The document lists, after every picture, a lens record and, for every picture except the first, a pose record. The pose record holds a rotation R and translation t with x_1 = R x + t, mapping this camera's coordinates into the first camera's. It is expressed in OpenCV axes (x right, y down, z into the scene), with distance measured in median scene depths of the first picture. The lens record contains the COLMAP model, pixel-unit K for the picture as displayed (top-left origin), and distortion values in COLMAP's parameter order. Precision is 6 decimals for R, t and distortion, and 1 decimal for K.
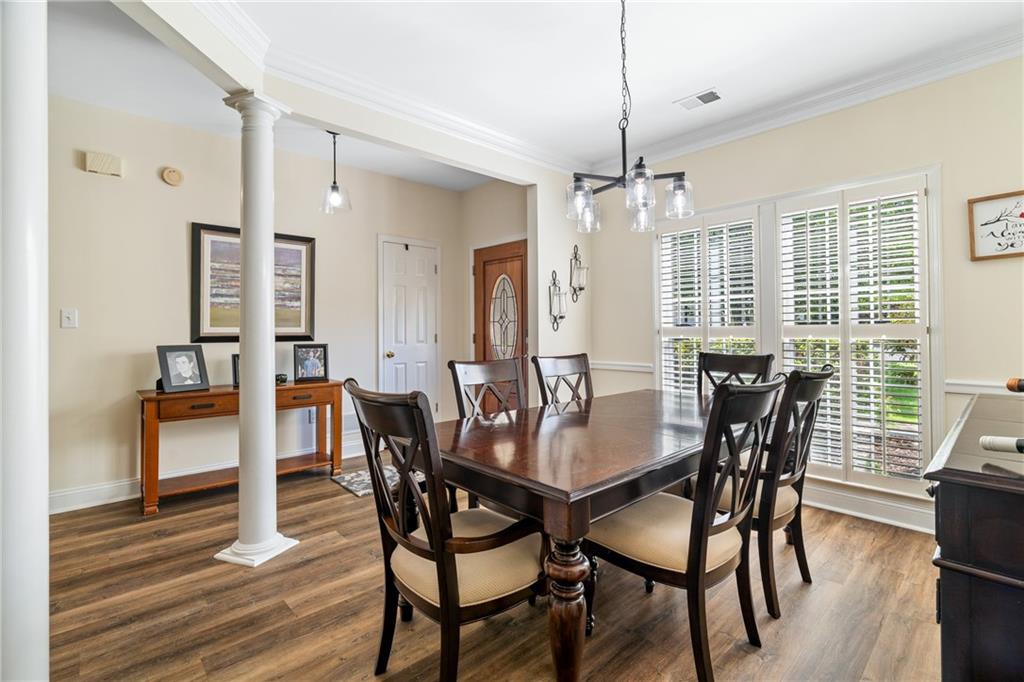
lens RADIAL K [[464.3, 0, 514.7], [0, 464.3, 331.9], [0, 0, 1]] dist [-0.010171, 0.005146]
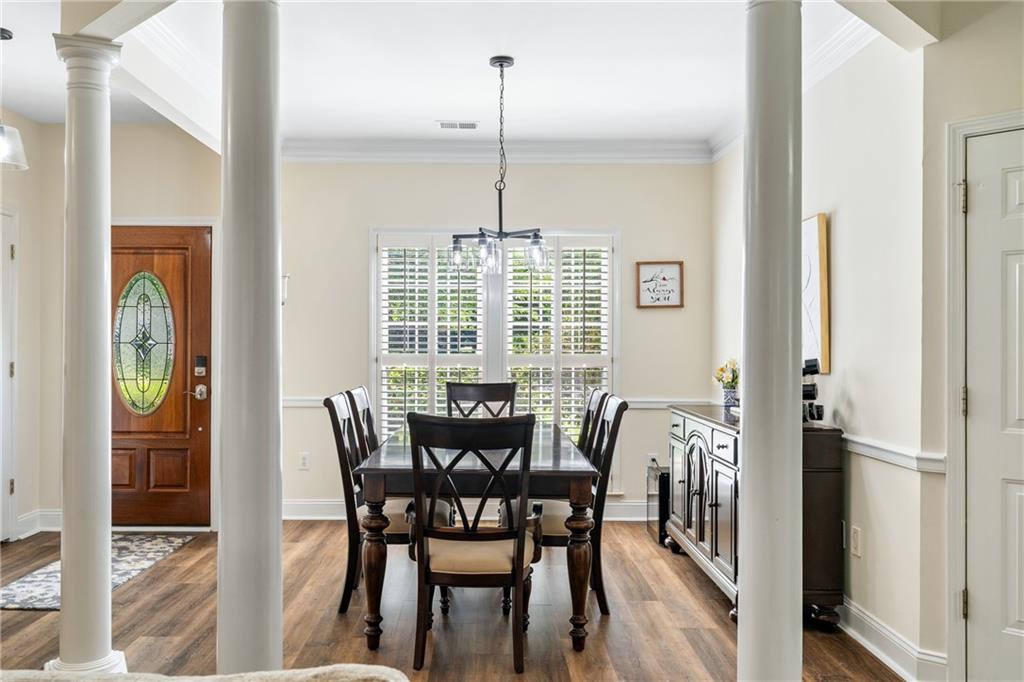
lens RADIAL K [[838.7, 0, 508.9], [0, 838.7, 346.0], [0, 0, 1]] dist [-0.022706, 0.000781]
pose [[0.673012, 0.008959, 0.739578, -0.824877], [-0.009282, 0.999950, -0.003667, -0.027171], [-0.739574, -0.004397, 0.673061, -0.271468]]
